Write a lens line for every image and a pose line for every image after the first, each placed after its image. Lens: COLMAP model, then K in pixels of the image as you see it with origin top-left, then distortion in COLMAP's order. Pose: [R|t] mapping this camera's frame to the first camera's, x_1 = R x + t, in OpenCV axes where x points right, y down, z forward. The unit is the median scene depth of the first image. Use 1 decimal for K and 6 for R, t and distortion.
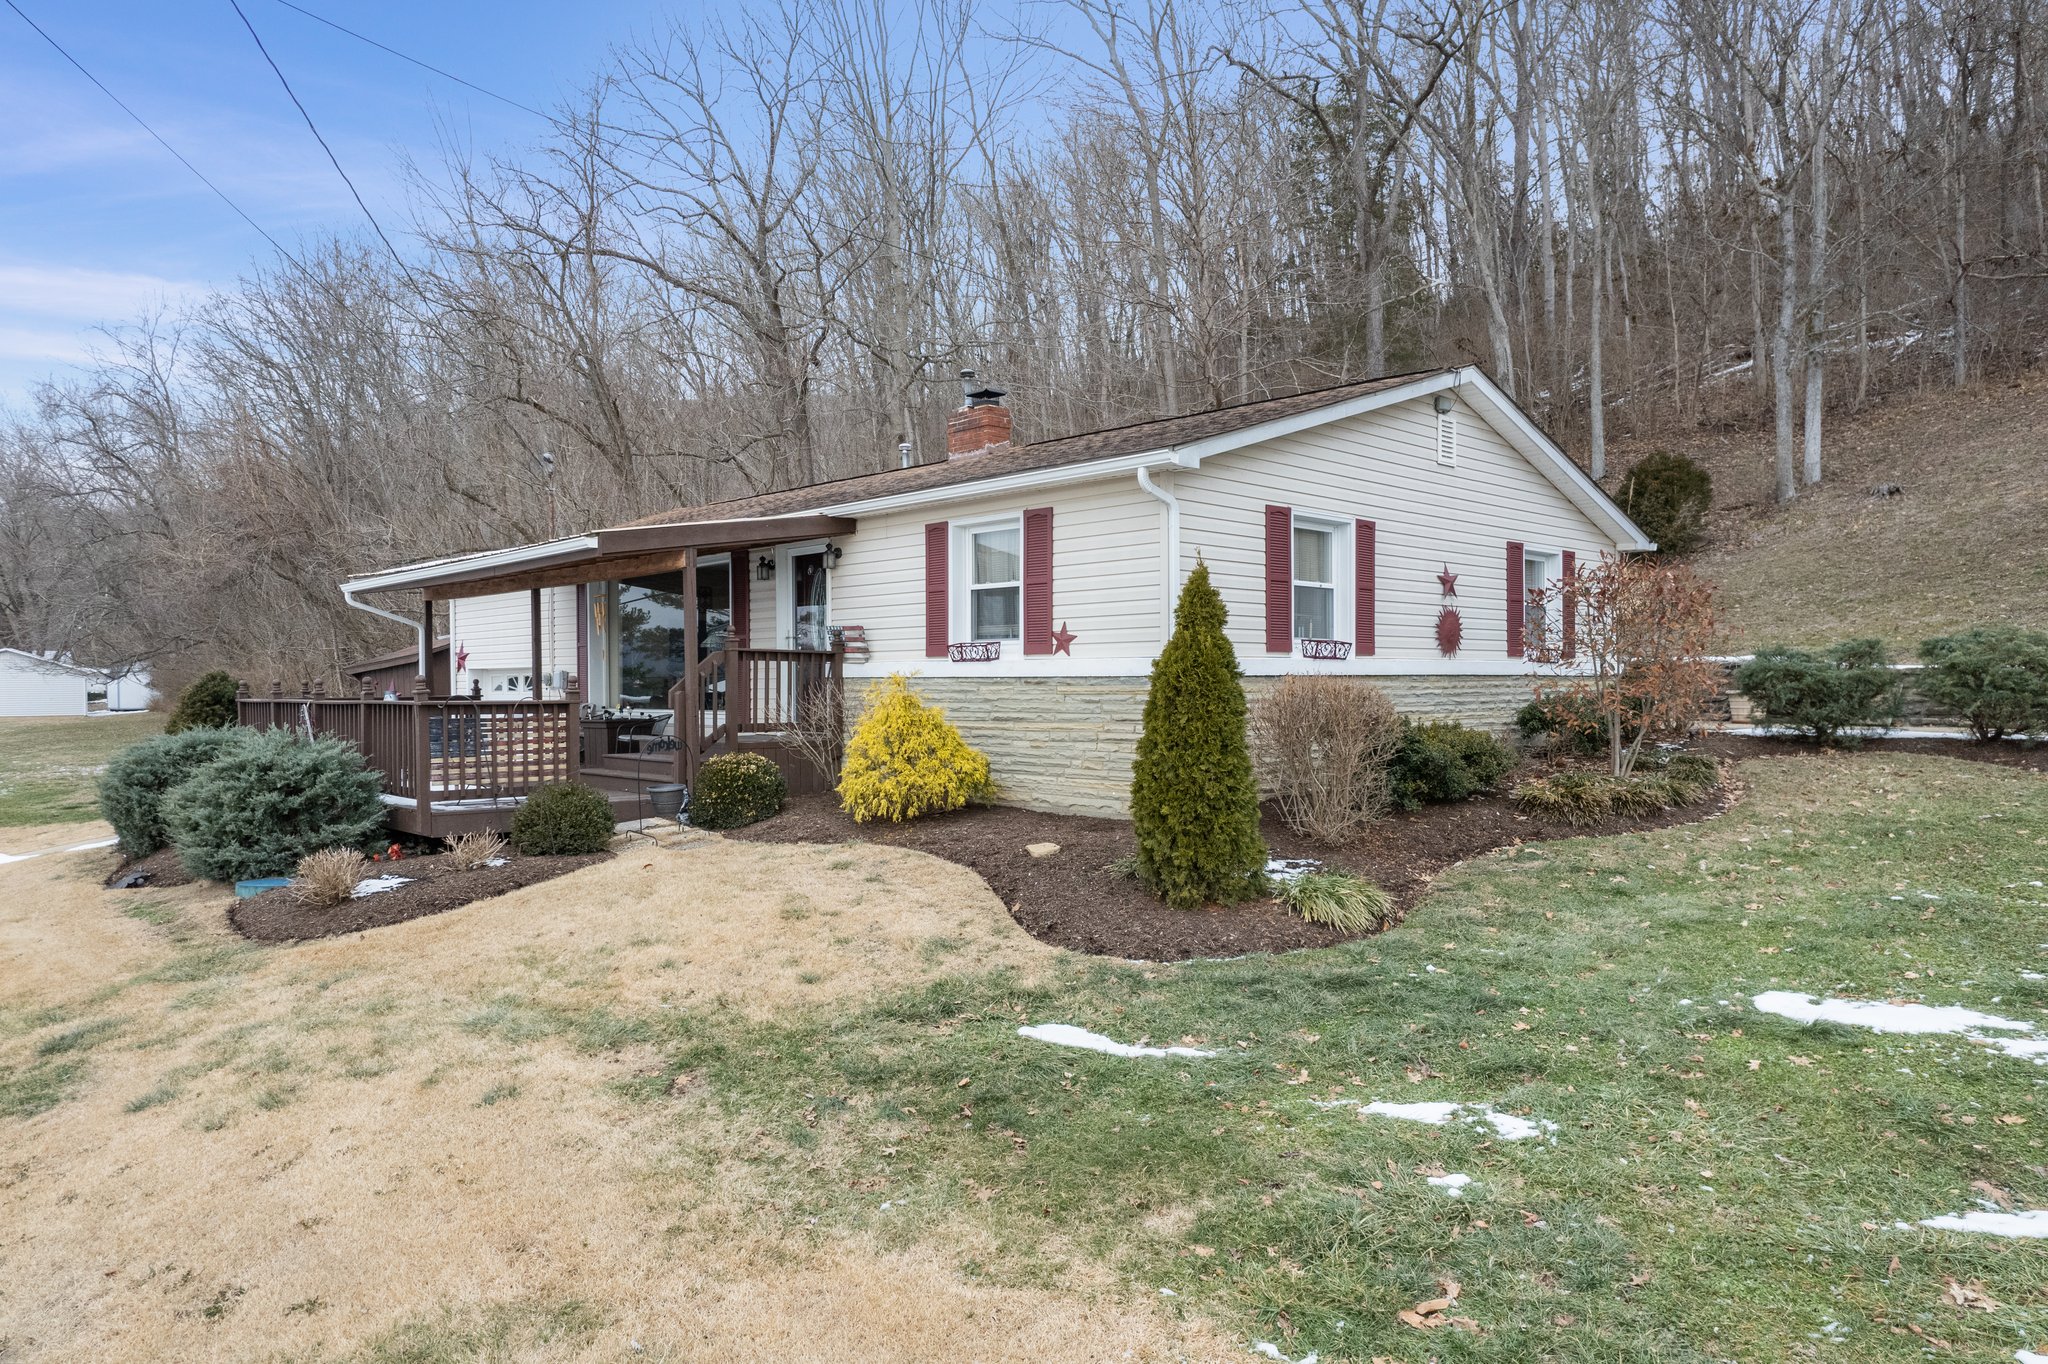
lens RADIAL K [[1296.1, 0, 1027.4], [0, 1296.1, 703.8], [0, 0, 1]] dist [-0.068782, 0.058343]
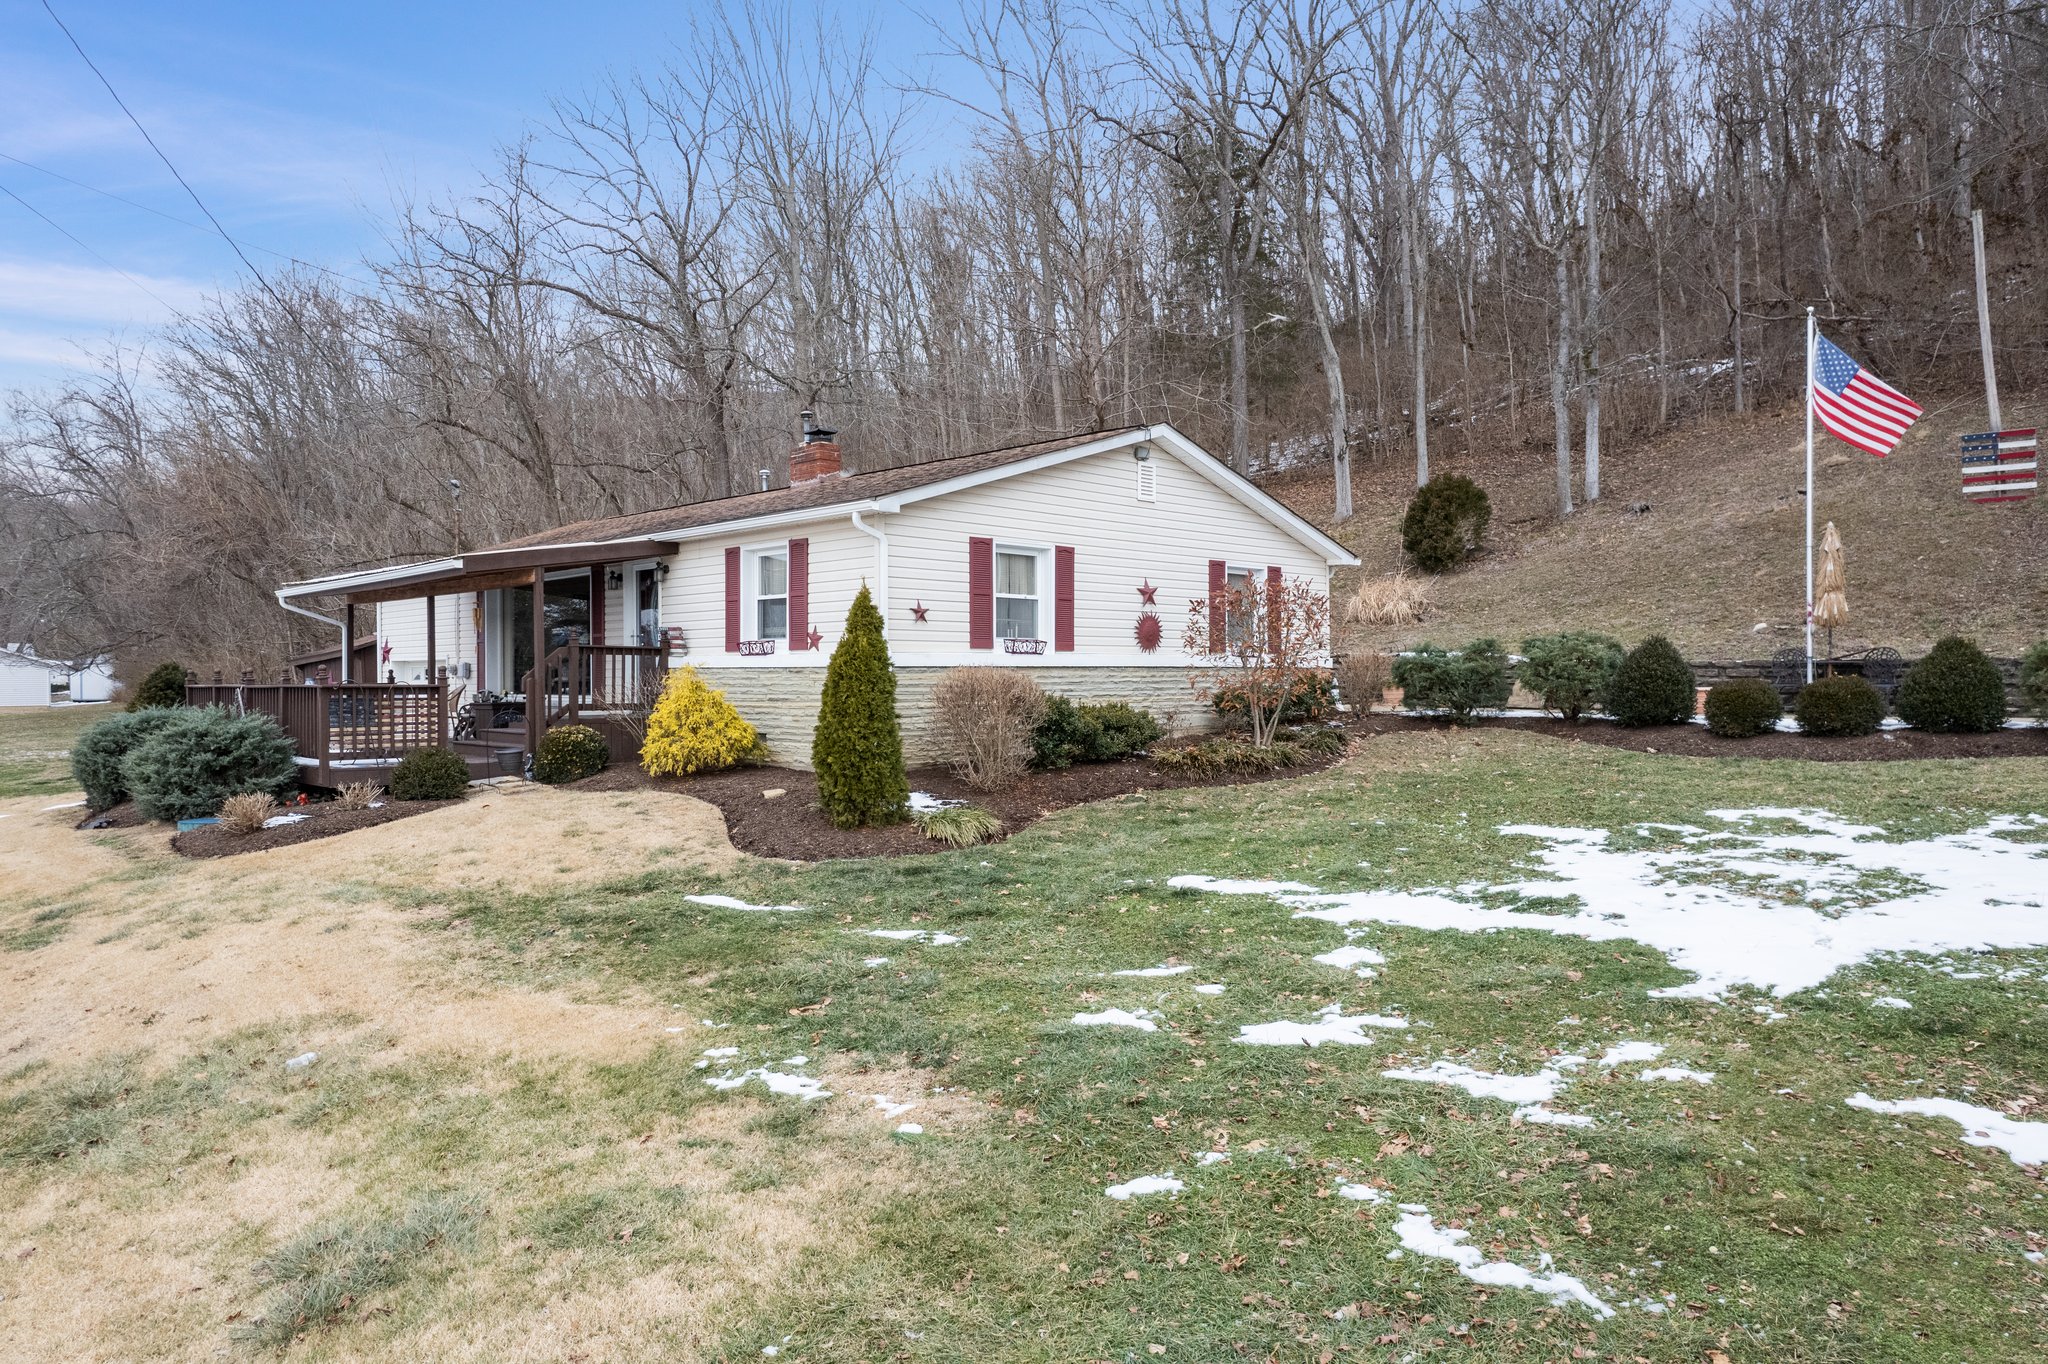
lens RADIAL K [[1292.0, 0, 1024.0], [0, 1292.0, 682.0], [0, 0, 1]] dist [-0.071592, 0.062338]
pose [[0.999799, 0.001548, 0.019974, 0.198037], [-0.001297, 0.999921, -0.012536, 0.009541], [-0.019991, 0.012507, 0.999722, -0.288526]]
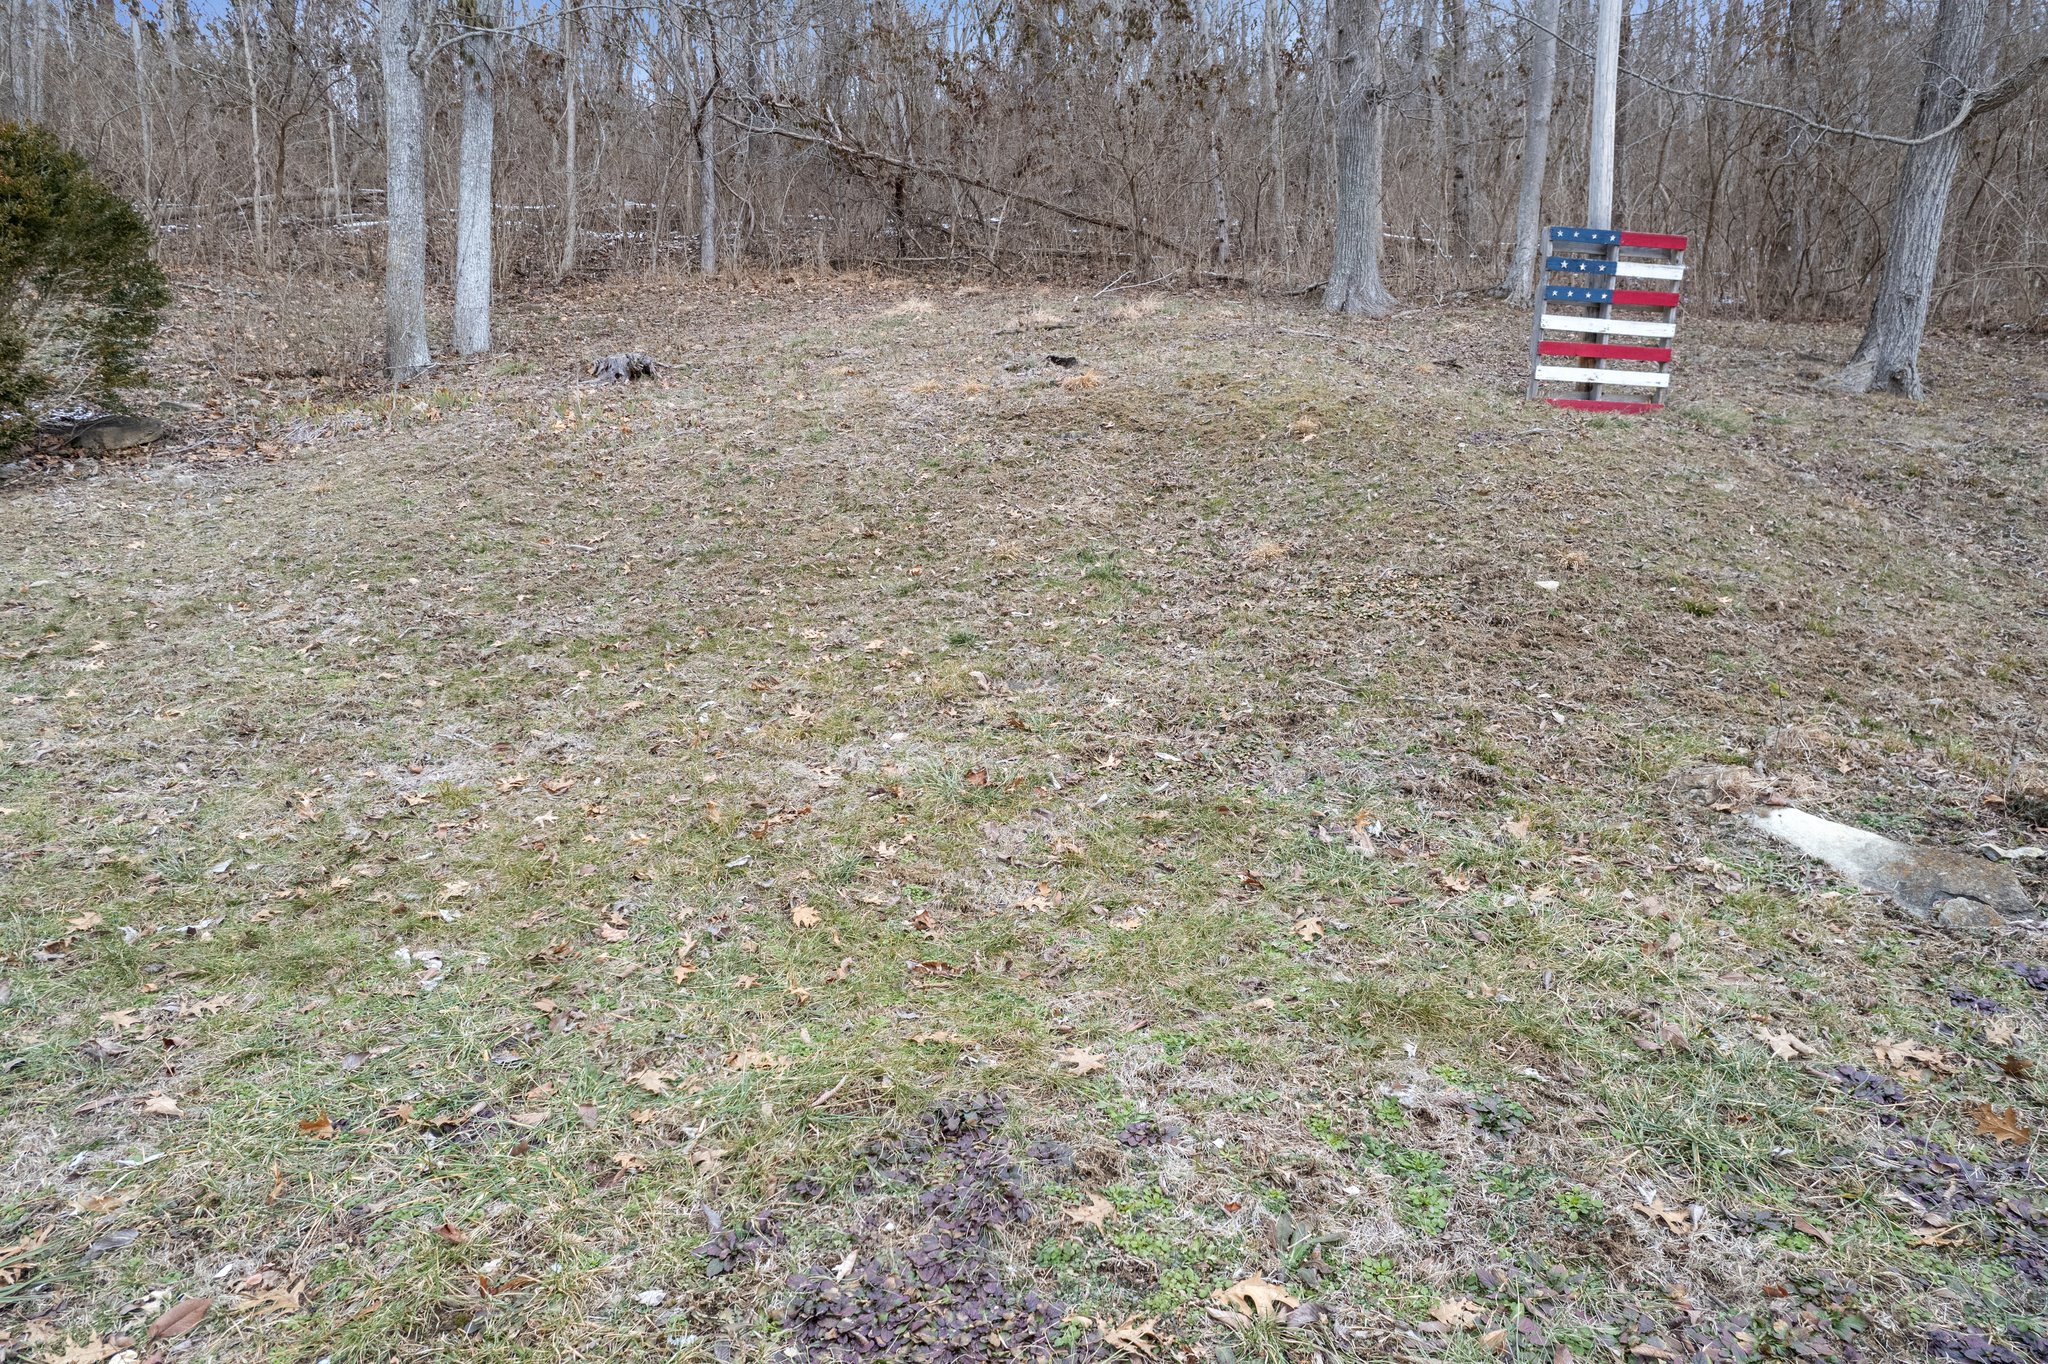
lens RADIAL K [[1292.0, 0, 1024.0], [0, 1292.0, 682.0], [0, 0, 1]] dist [-0.071592, 0.062338]
pose [[0.602637, -0.004070, 0.798005, 0.853968], [0.014485, 0.999878, -0.005839, -0.120475], [-0.797884, 0.015078, 0.602622, 1.310700]]
